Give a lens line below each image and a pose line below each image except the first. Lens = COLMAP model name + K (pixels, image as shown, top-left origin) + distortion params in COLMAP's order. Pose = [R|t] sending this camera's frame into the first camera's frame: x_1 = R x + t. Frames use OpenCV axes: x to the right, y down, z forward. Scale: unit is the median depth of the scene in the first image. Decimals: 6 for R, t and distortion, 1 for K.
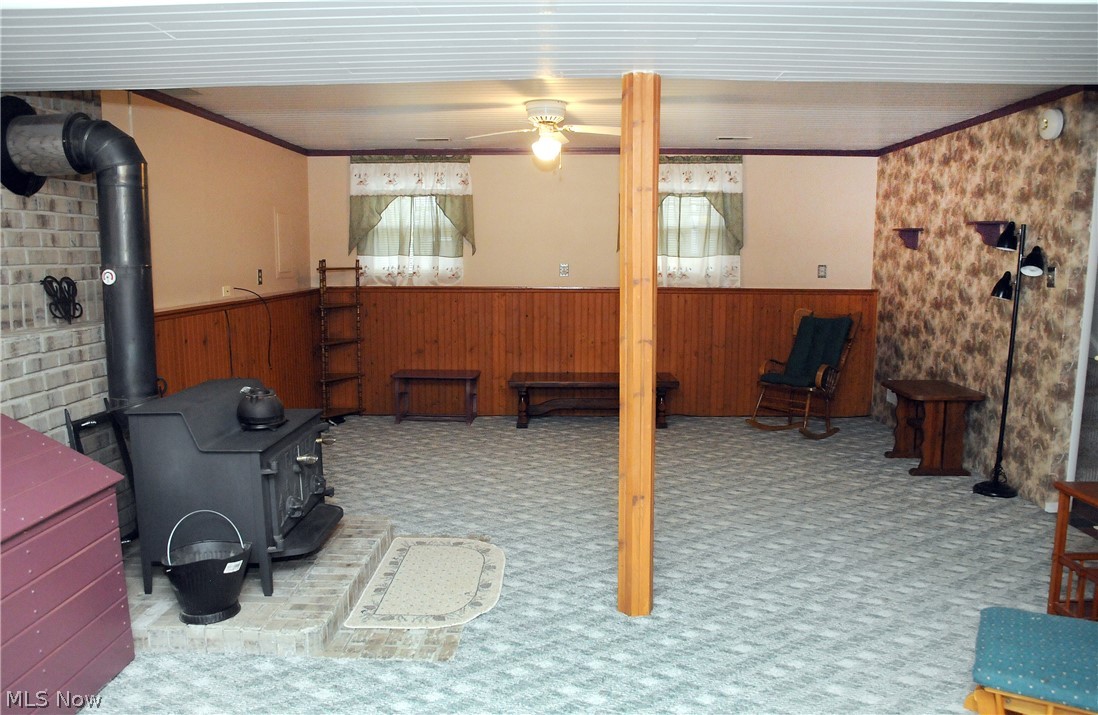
lens RADIAL K [[742.7, 0, 552.7], [0, 742.7, 354.5], [0, 0, 1]] dist [-0.046263, 0.003401]
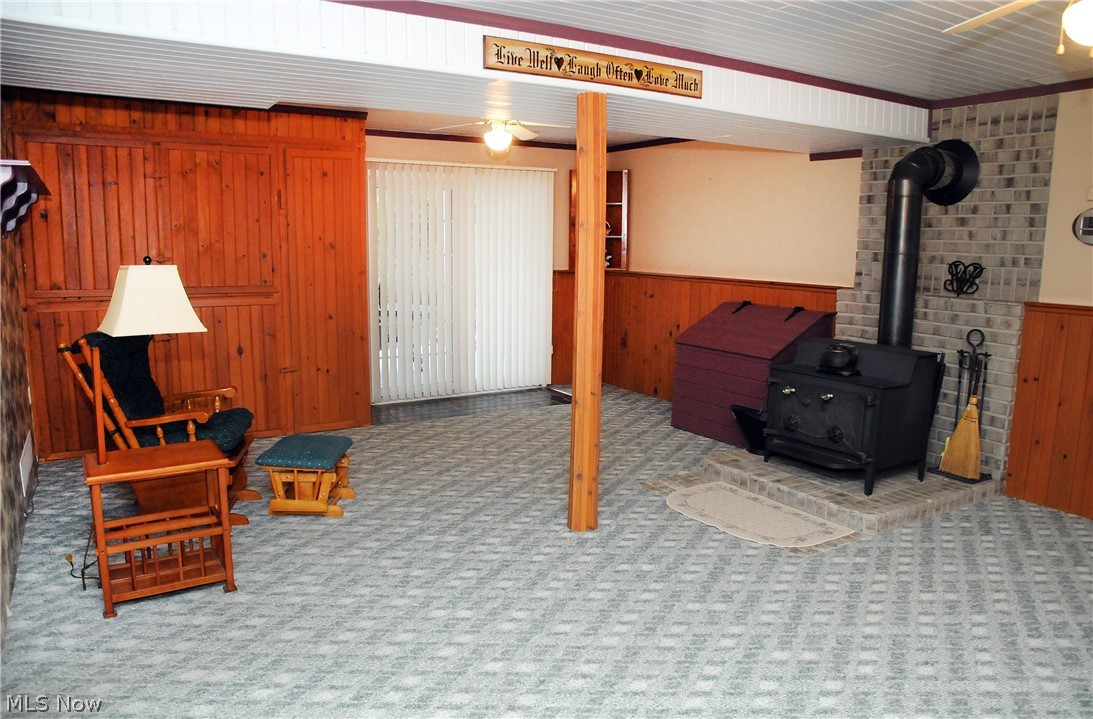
lens RADIAL K [[757.3, 0, 548.2], [0, 757.3, 359.1], [0, 0, 1]] dist [-0.085529, -0.000345]
pose [[-0.827318, 0.070743, -0.557261, 0.775416], [-0.092283, 0.961443, 0.259058, -0.223194], [0.554101, 0.265749, -0.788891, 1.753109]]
